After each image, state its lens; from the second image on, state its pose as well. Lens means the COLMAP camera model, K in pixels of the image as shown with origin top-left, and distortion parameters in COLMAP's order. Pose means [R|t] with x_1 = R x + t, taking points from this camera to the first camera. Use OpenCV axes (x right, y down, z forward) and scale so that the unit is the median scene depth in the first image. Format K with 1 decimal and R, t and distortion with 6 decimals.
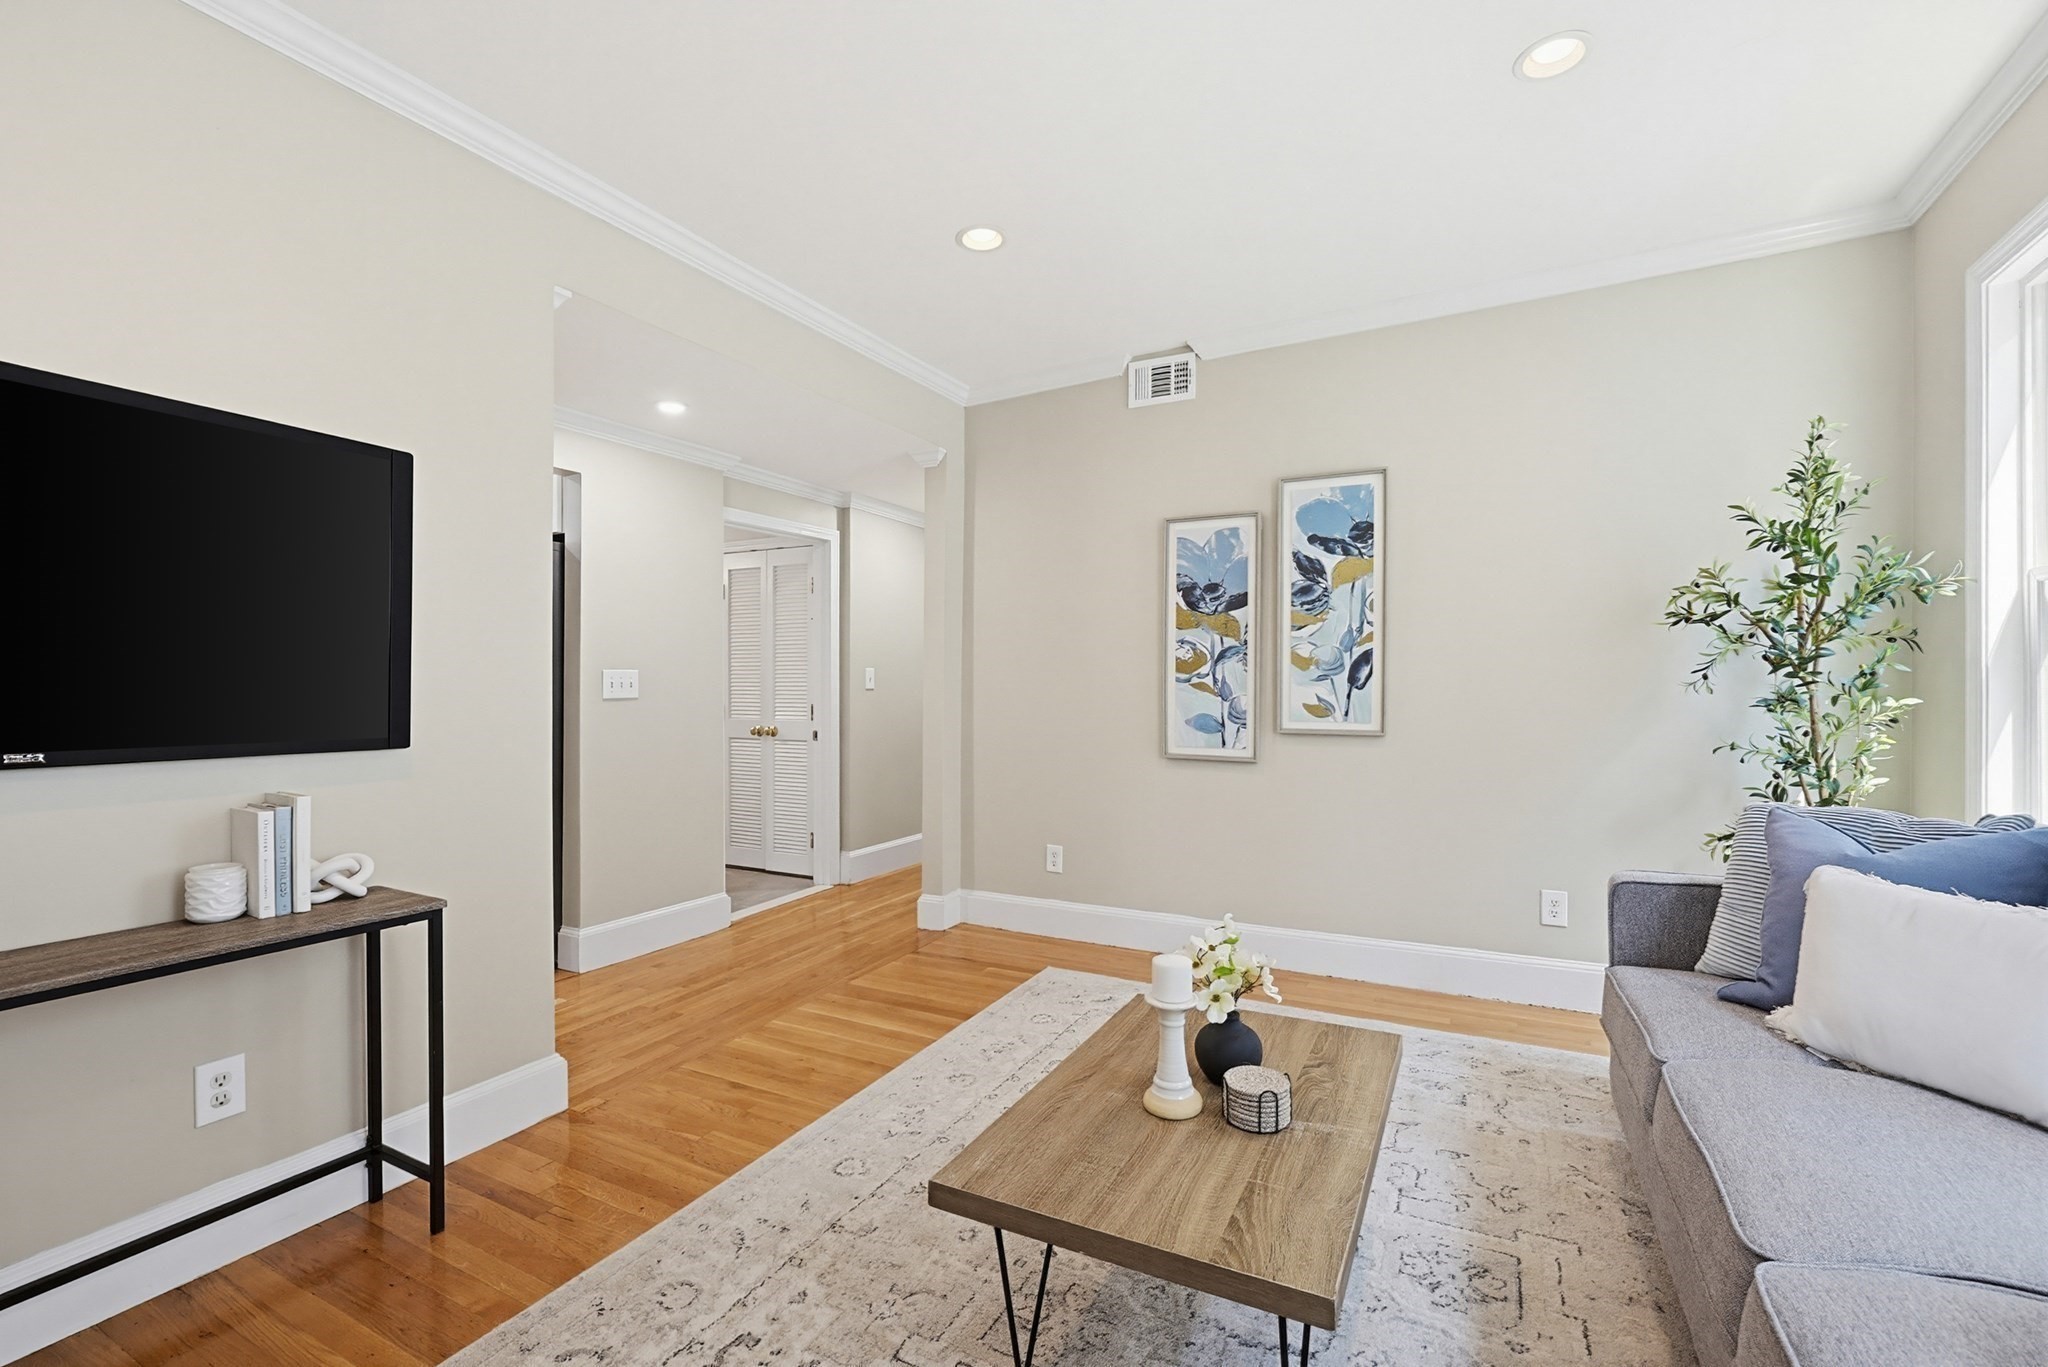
lens RADIAL K [[873.1, 0, 1040.5], [0, 873.1, 688.1], [0, 0, 1]] dist [-0.000432, 0.000111]
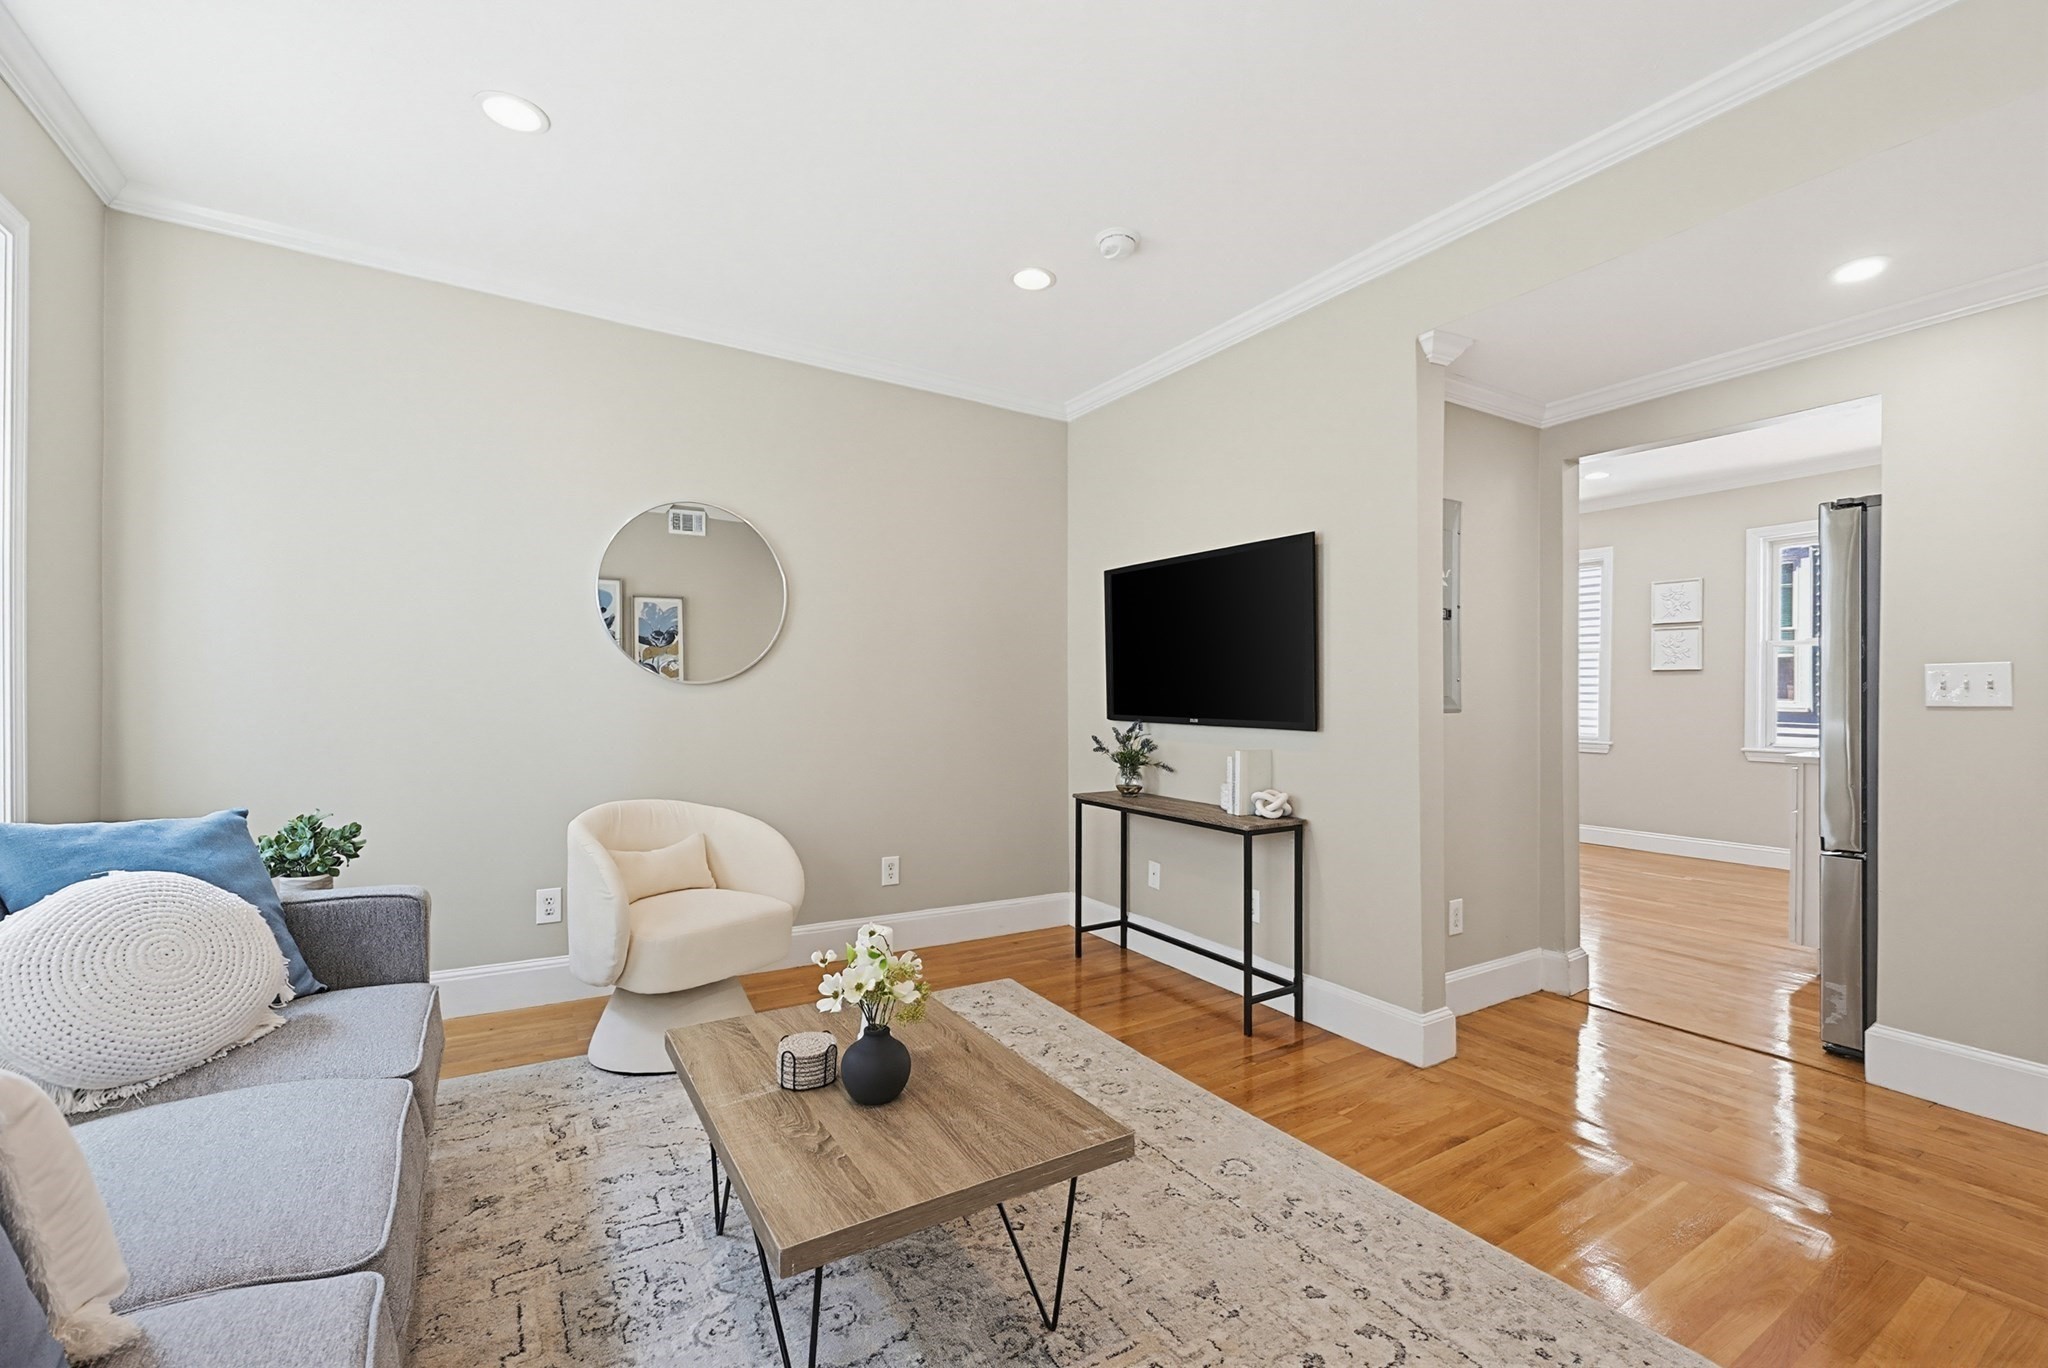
lens RADIAL K [[873.1, 0, 1040.5], [0, 873.1, 688.6], [0, 0, 1]] dist [-0.000432, 0.000111]
pose [[-0.503093, -0.001092, -0.864232, 0.774734], [0.001041, 0.999998, -0.001869, -0.001351], [0.864232, -0.001840, -0.503090, 1.328632]]
